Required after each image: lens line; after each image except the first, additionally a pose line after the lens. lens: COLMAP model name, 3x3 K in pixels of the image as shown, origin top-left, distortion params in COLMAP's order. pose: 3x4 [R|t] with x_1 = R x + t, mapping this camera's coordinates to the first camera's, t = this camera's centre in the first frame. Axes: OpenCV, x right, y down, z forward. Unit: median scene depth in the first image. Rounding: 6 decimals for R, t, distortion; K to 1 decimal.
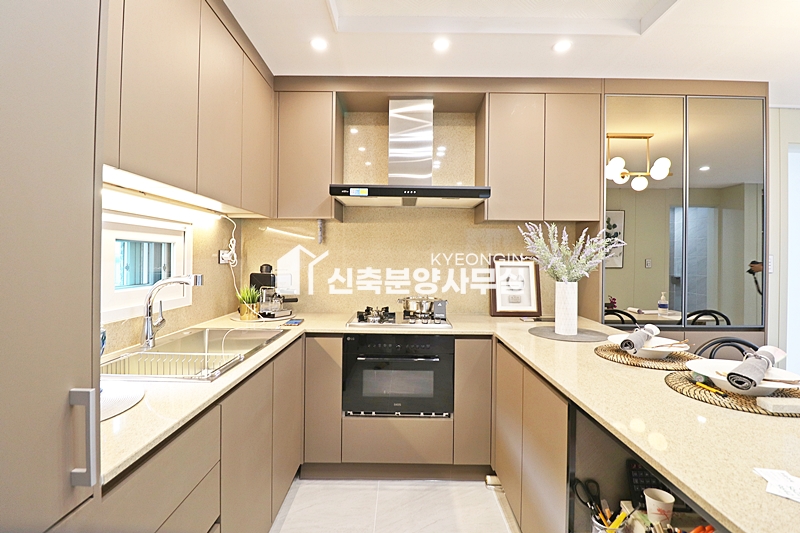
lens RADIAL K [[373.6, 0, 401.0], [0, 373.6, 259.2], [0, 0, 1]] dist [0.000015, -0.013347]
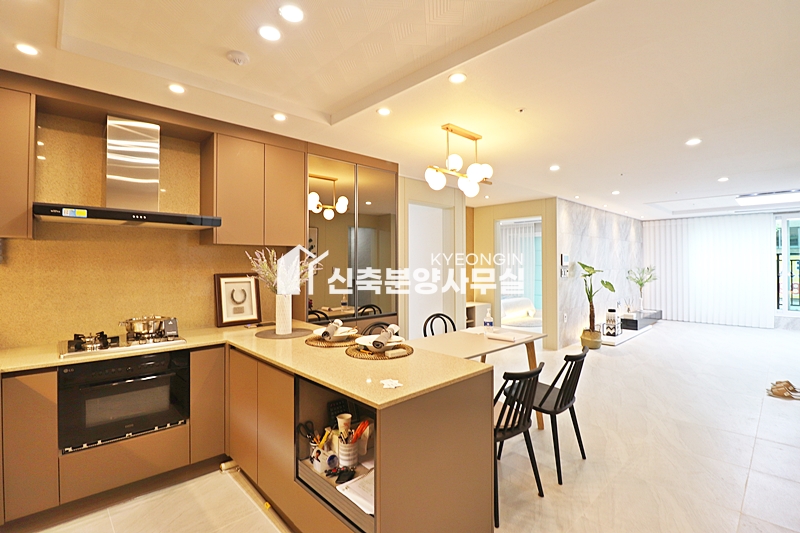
lens RADIAL K [[373.6, 0, 401.0], [0, 373.6, 259.2], [0, 0, 1]] dist [0.000015, -0.013347]
pose [[0.721850, -0.004110, 0.692037, -0.163921], [0.010098, 0.999938, -0.004595, -0.050543], [-0.691976, 0.010305, 0.721847, -0.235567]]
